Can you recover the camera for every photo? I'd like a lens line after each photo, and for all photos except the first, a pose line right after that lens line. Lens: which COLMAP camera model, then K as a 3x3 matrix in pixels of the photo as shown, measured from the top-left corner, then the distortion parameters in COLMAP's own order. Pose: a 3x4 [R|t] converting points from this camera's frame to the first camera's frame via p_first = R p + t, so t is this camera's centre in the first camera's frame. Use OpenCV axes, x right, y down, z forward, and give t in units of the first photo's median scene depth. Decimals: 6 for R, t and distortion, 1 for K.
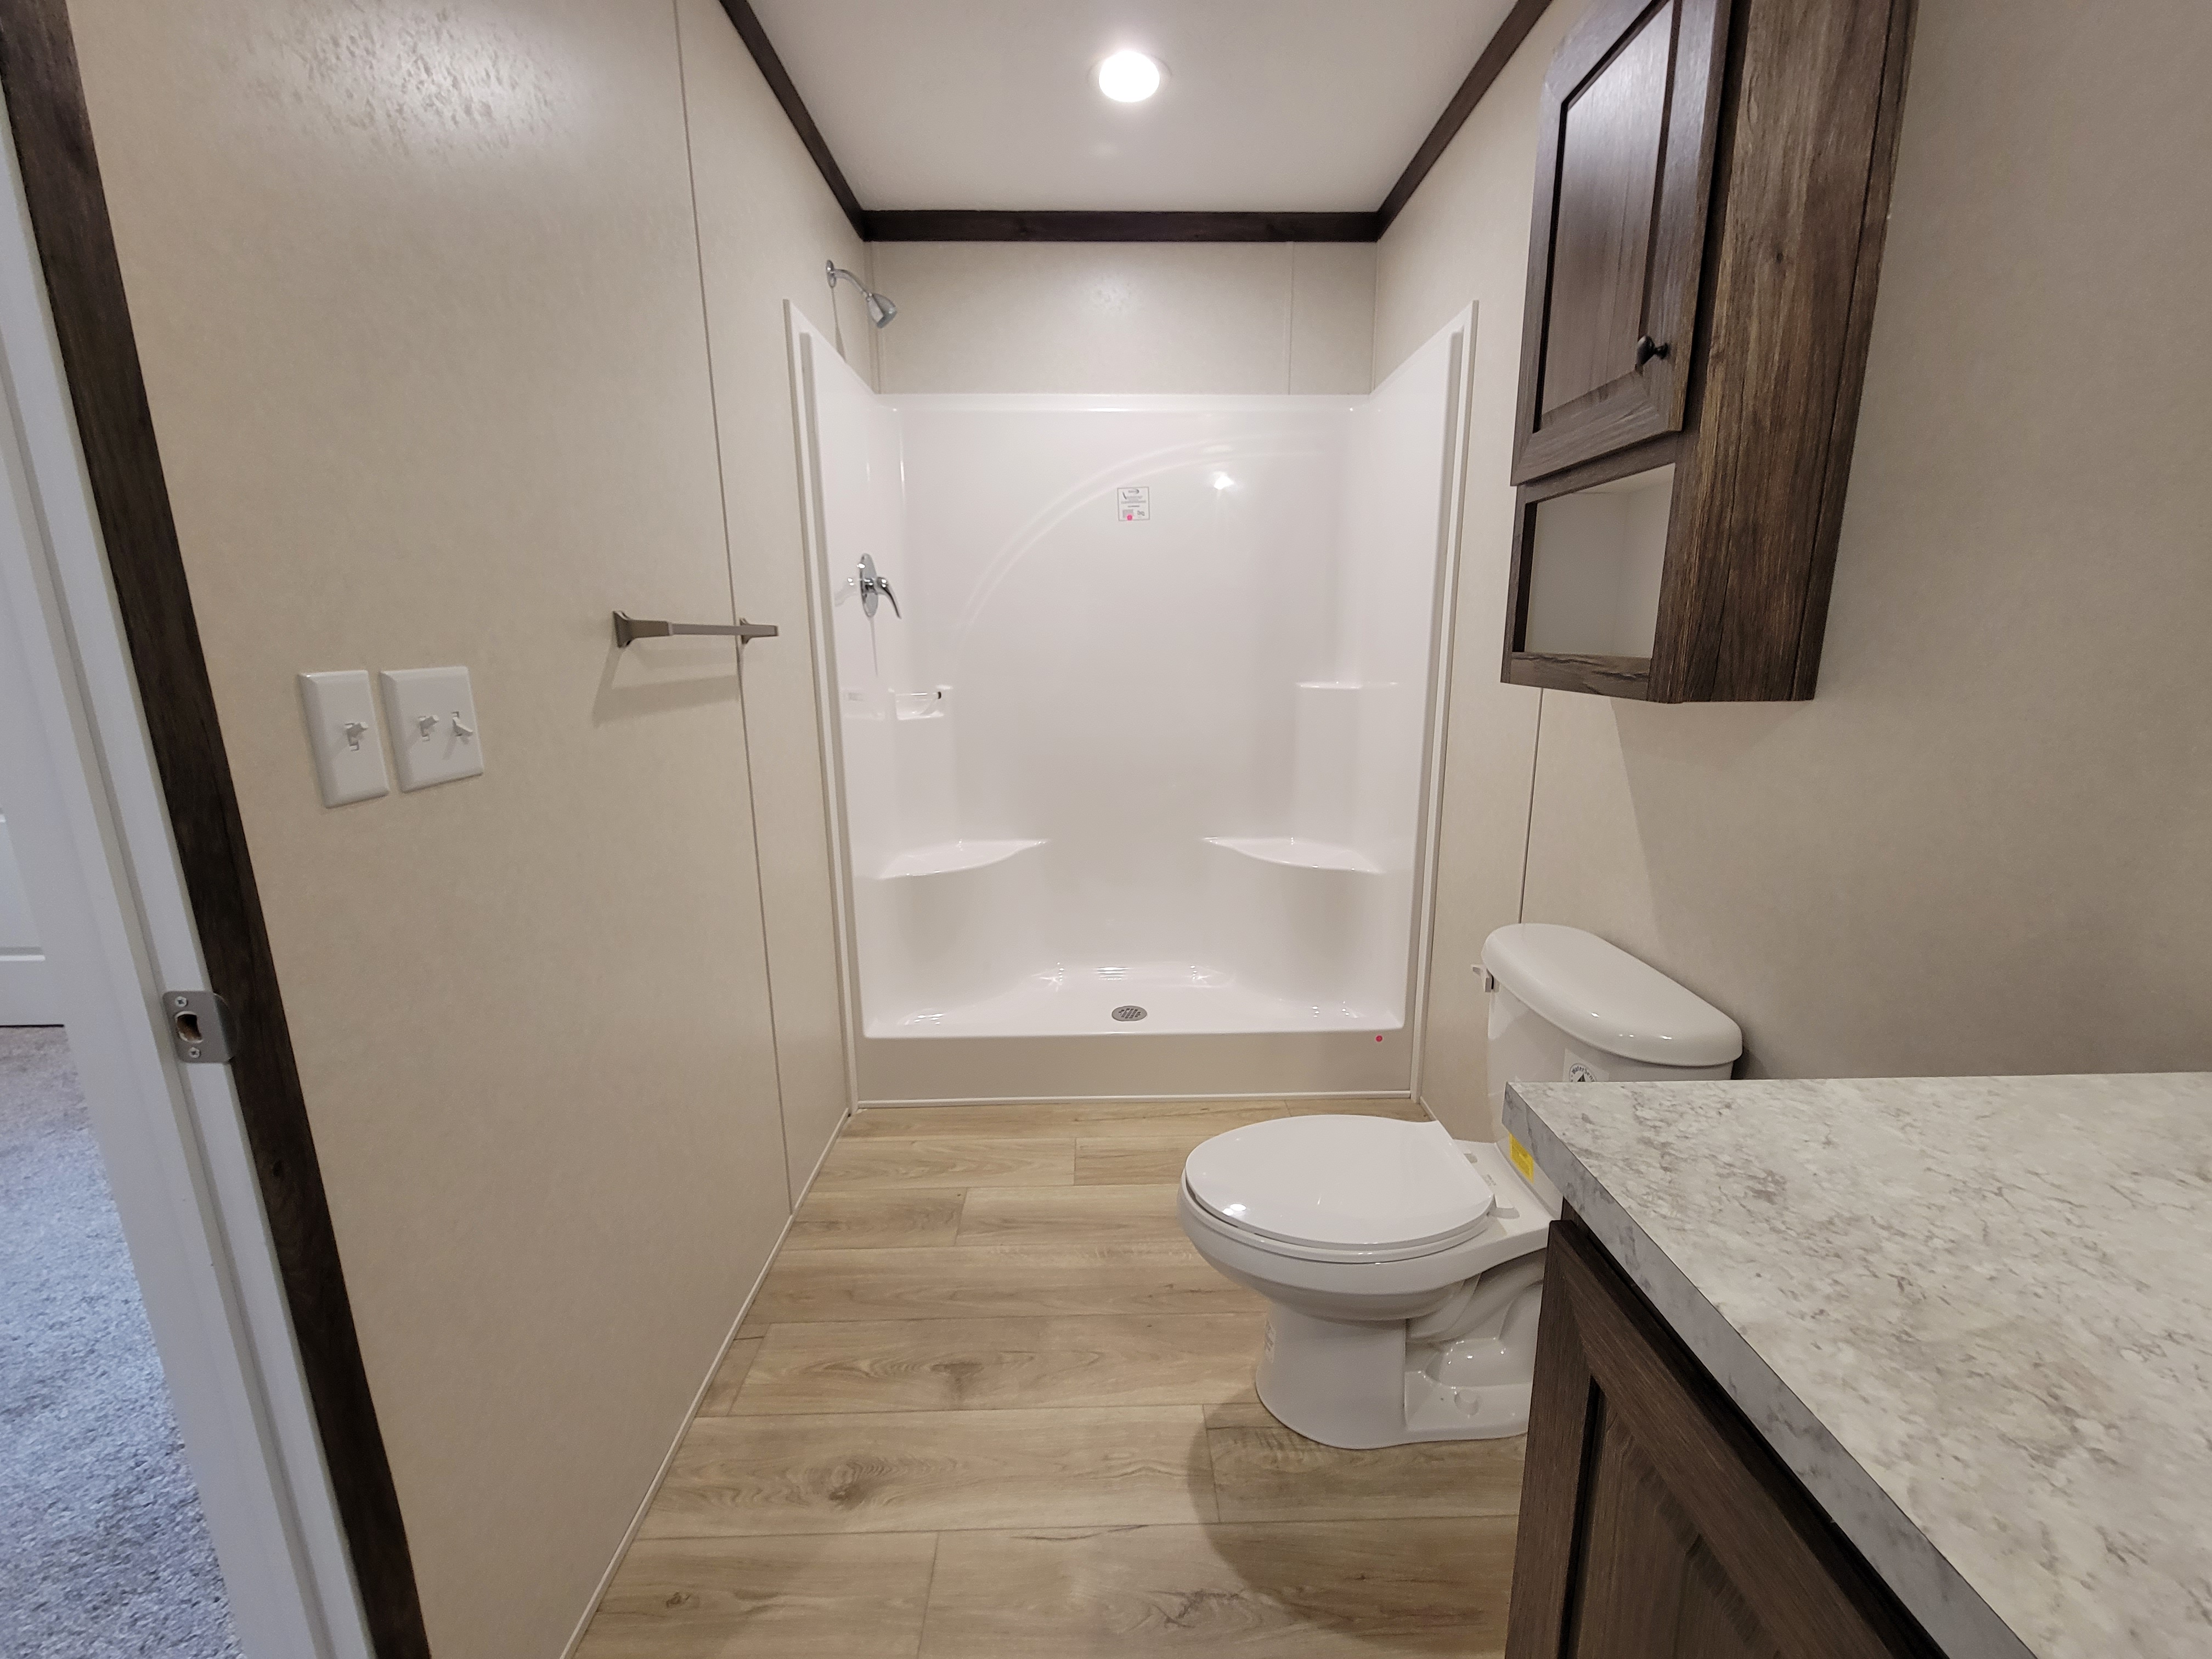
lens RADIAL K [[906.9, 0, 1113.5], [0, 906.9, 830.2], [0, 0, 1]] dist [0.000830, -0.000073]
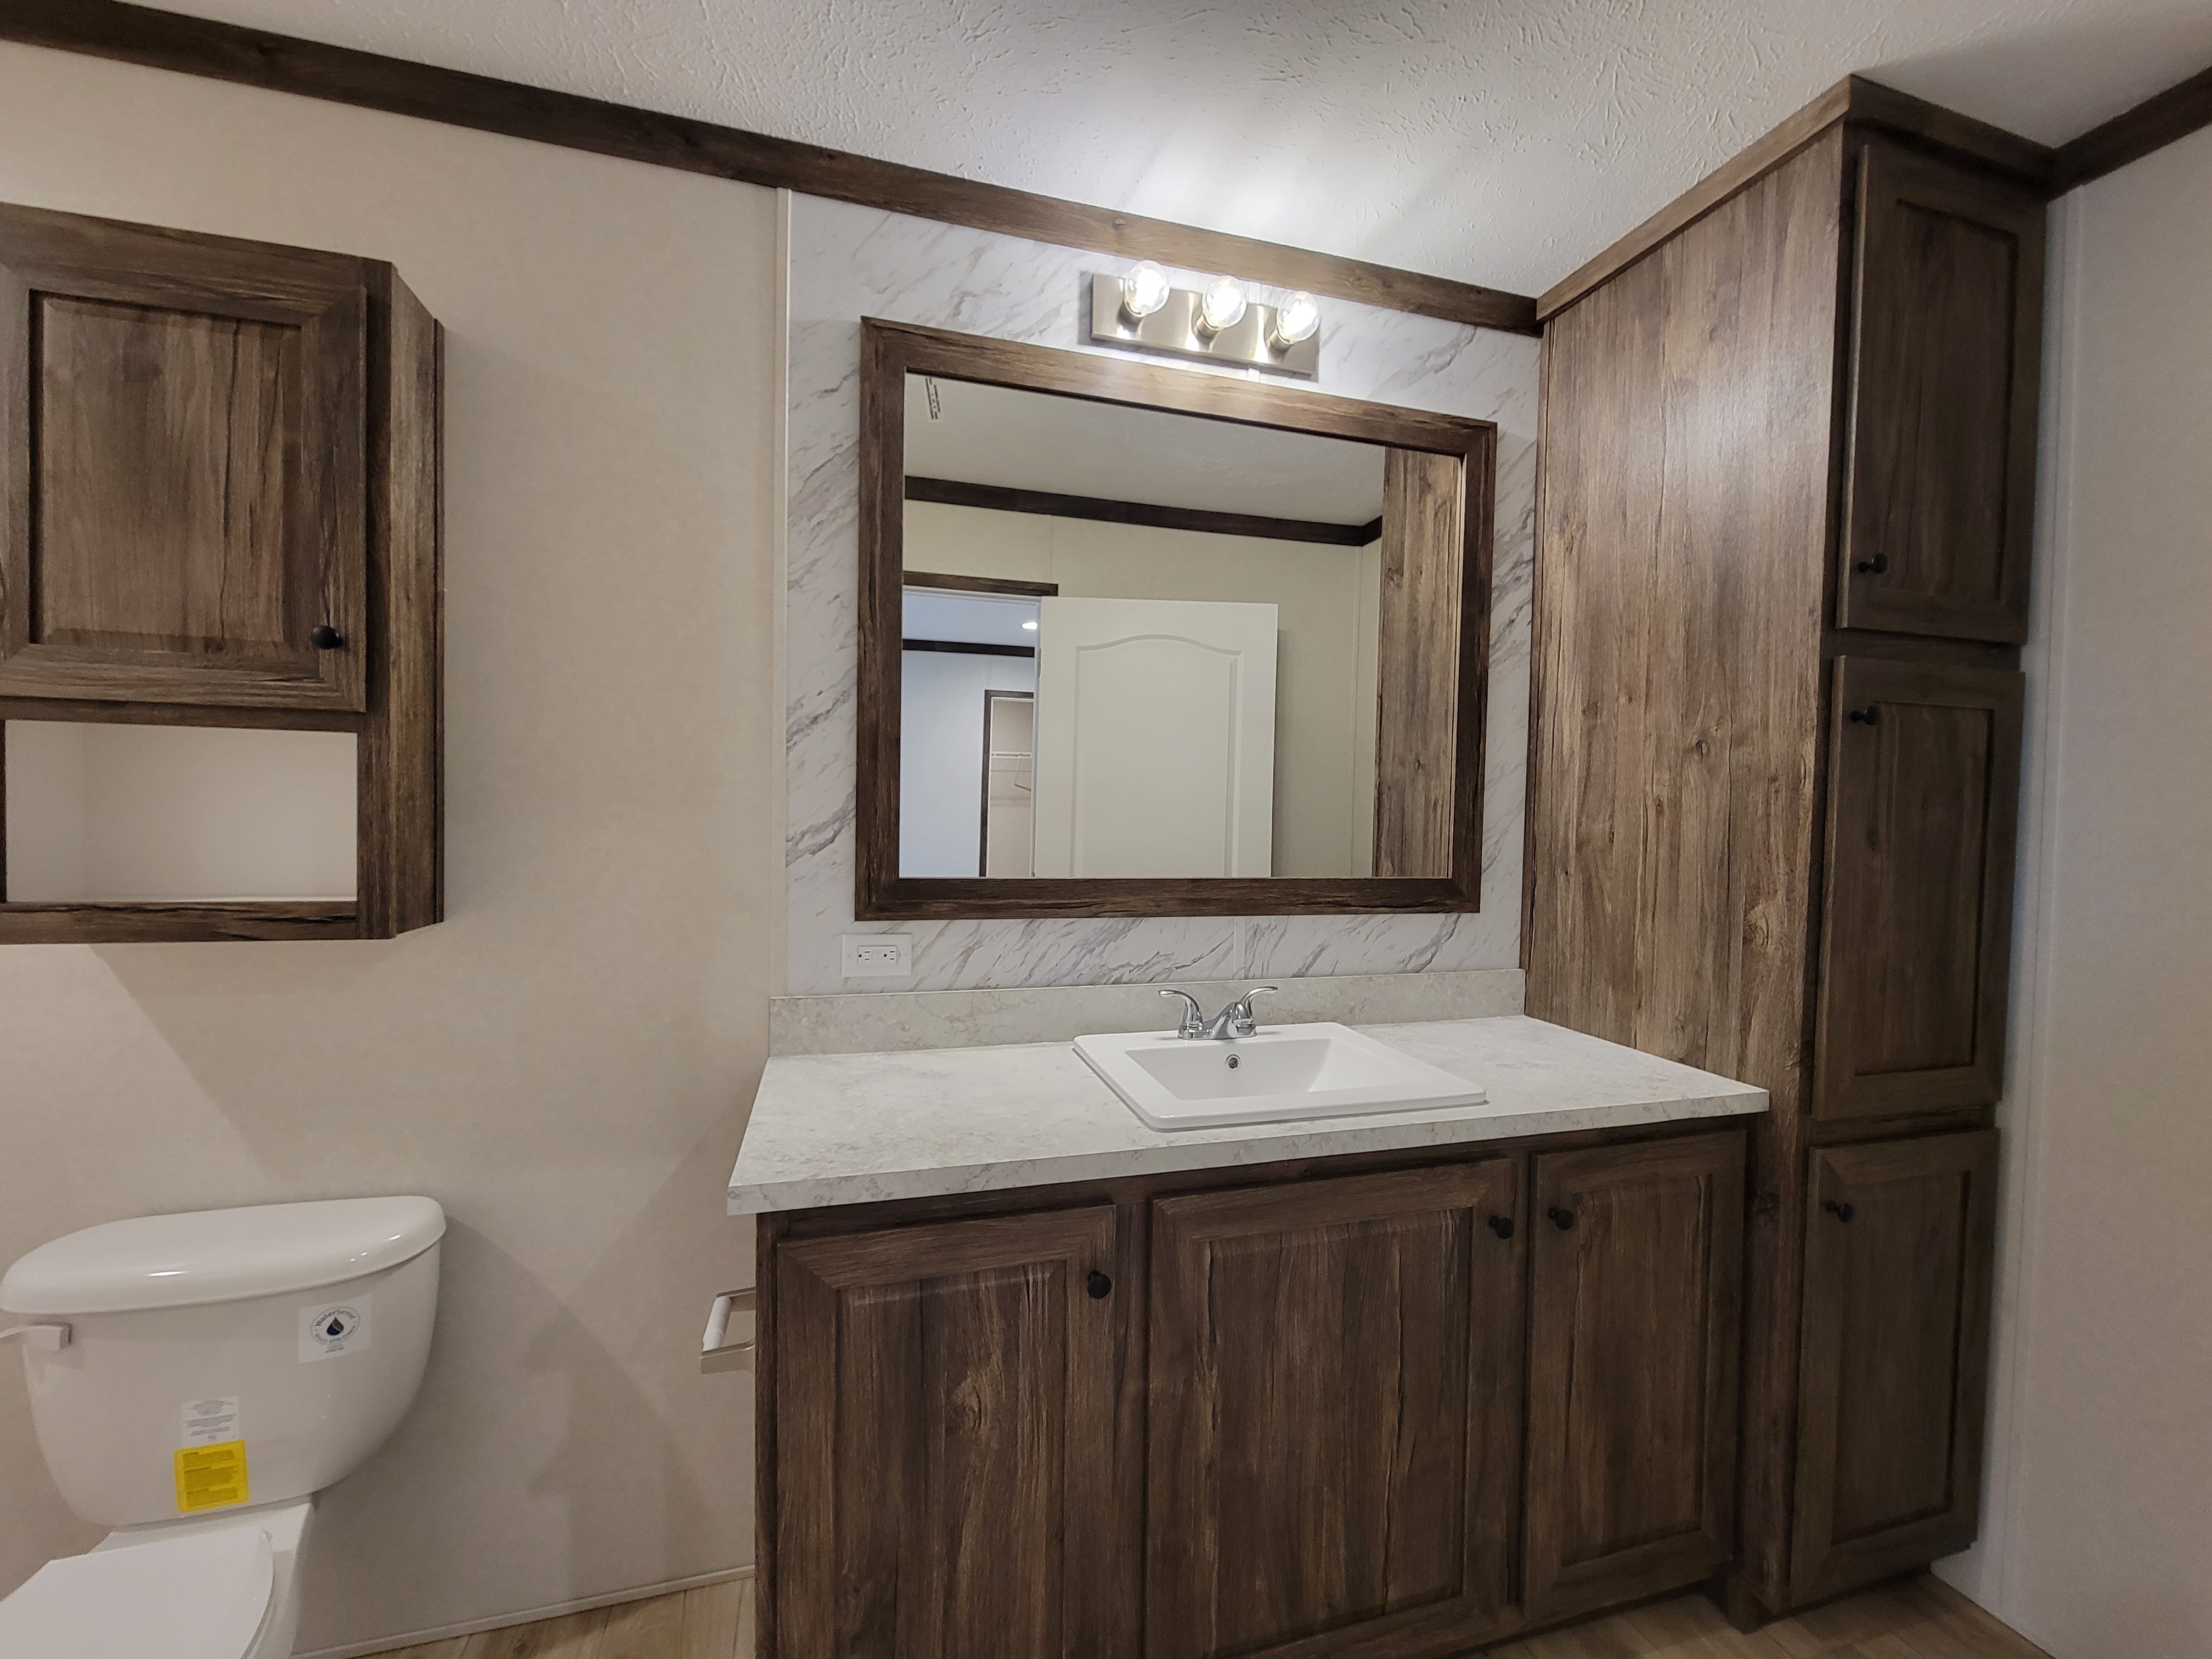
lens RADIAL K [[906.9, 0, 1113.5], [0, 906.9, 830.2], [0, 0, 1]] dist [0.000830, -0.000073]
pose [[-0.261765, -0.022616, 0.964867, -0.678773], [0.186259, 0.979748, 0.073497, -0.172985], [-0.946988, 0.198954, -0.252251, 0.359524]]
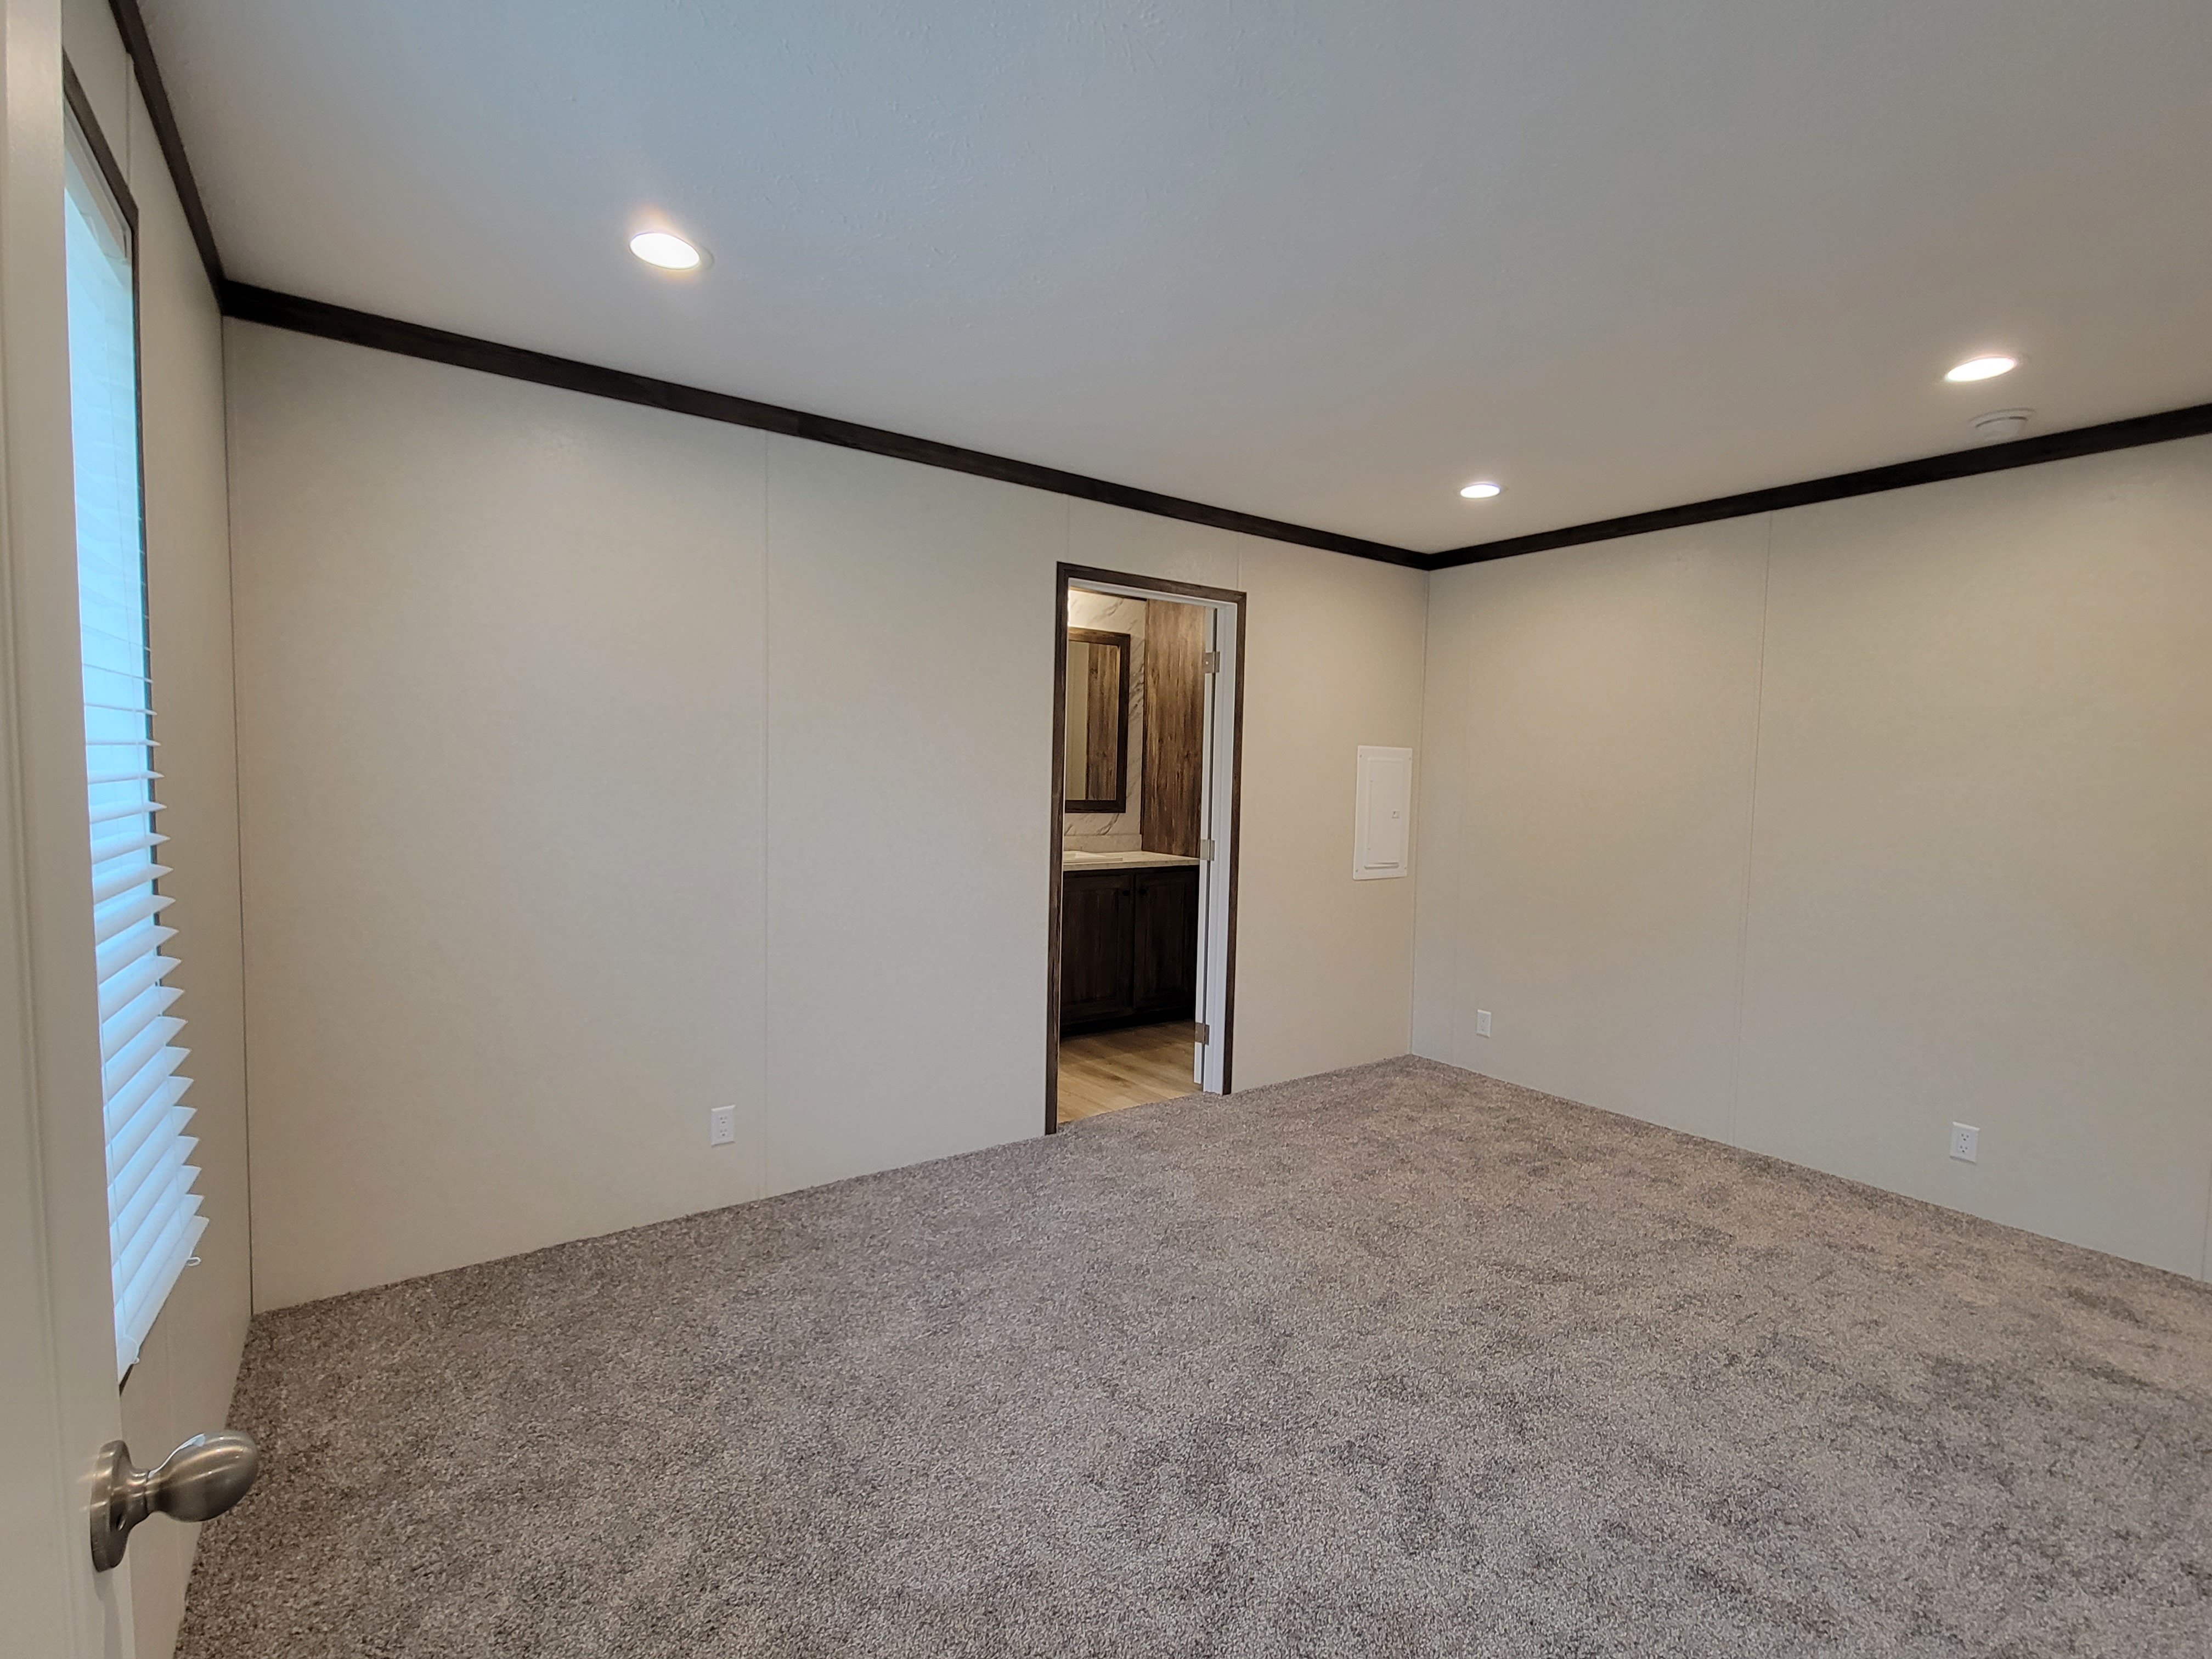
lens RADIAL K [[906.9, 0, 1113.5], [0, 906.9, 830.2], [0, 0, 1]] dist [0.000830, -0.000073]
pose [[-0.562898, -0.061256, 0.824253, -2.757123], [0.154916, 0.971757, 0.178013, -0.479411], [-0.811879, 0.227893, -0.537511, 1.706603]]
